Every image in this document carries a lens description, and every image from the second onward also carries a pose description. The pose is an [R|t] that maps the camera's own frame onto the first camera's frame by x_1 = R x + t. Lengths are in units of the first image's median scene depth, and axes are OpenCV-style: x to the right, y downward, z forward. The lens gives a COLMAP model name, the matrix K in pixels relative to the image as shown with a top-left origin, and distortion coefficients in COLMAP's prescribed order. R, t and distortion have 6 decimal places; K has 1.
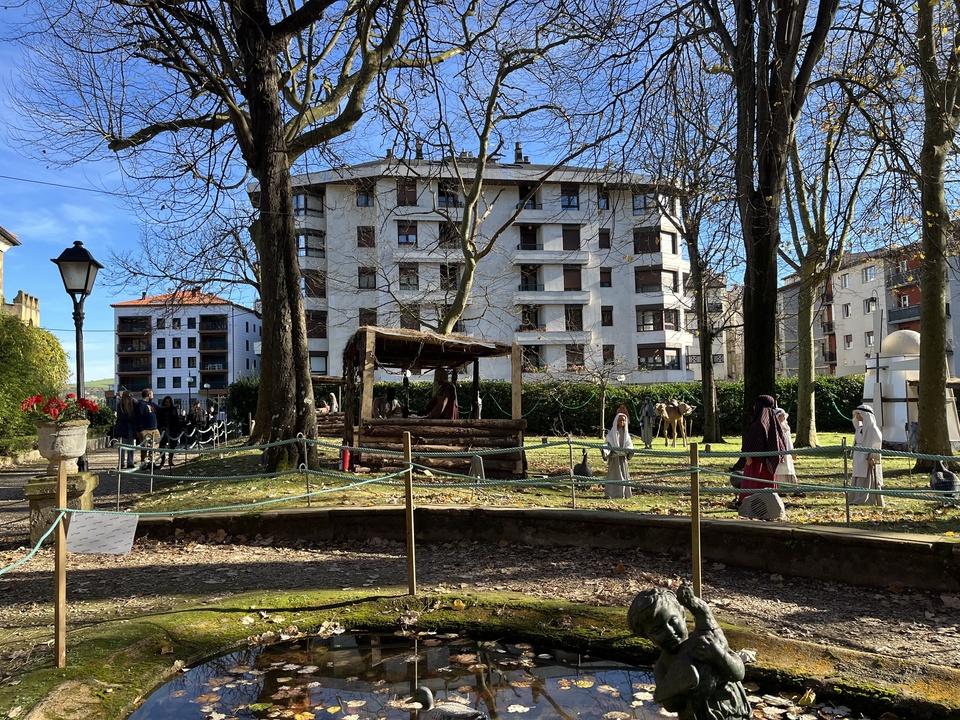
lens RADIAL K [[725.6, 0, 479.8], [0, 725.6, 362.1], [0, 0, 1]] dist [0.079047, -0.101838]
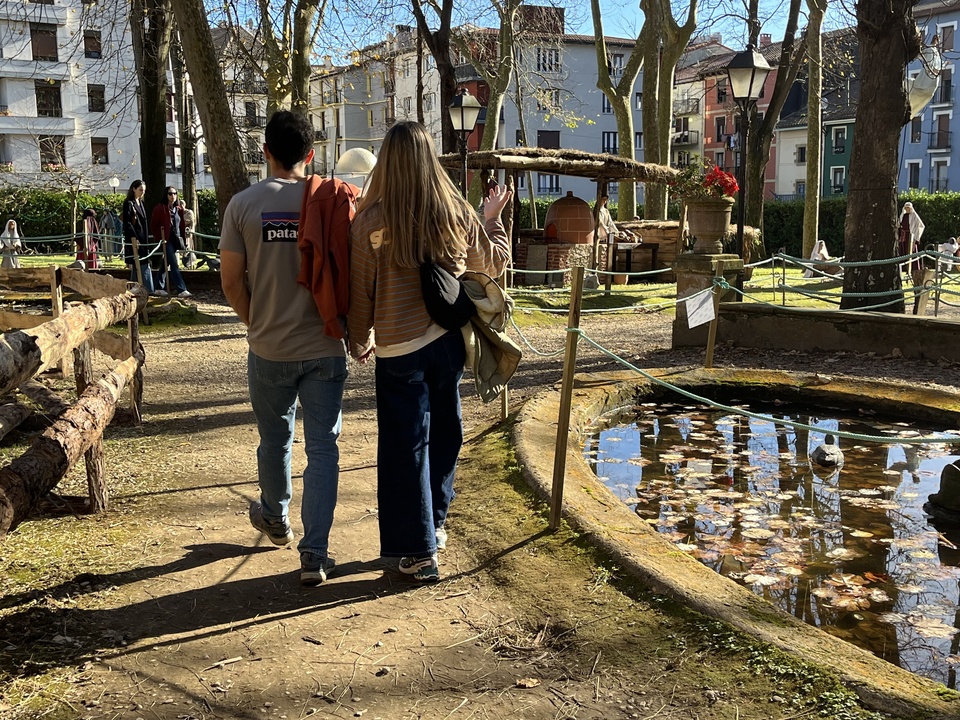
lens RADIAL K [[1132.0, 0, 479.4], [0, 1132.0, 359.9], [0, 0, 1]] dist [0.035229, 0.000000]
pose [[0.899116, -0.042350, 0.435656, 0.011488], [-0.036944, 0.984414, 0.171942, -0.026686], [-0.436148, -0.170691, 0.883538, -0.489176]]
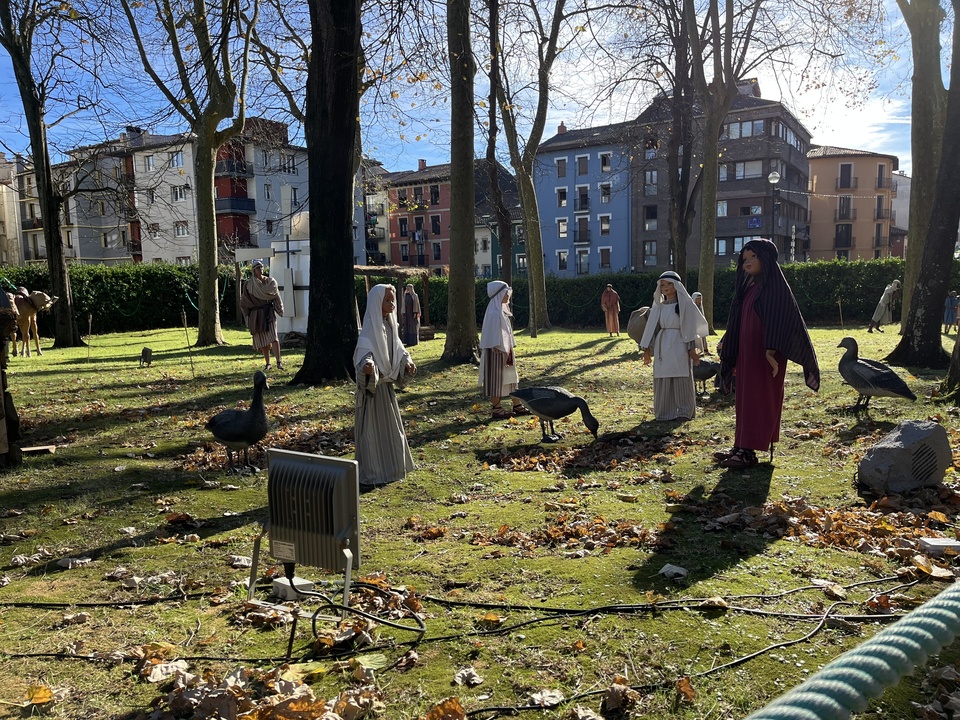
lens RADIAL K [[725.6, 0, 480.2], [0, 725.6, 360.6], [0, 0, 1]] dist [0.079047, -0.101838]
pose [[0.590954, -0.074594, 0.803249, -0.026686], [-0.036630, 0.992207, 0.119091, 0.014712], [-0.805873, -0.099801, 0.583616, 0.166845]]
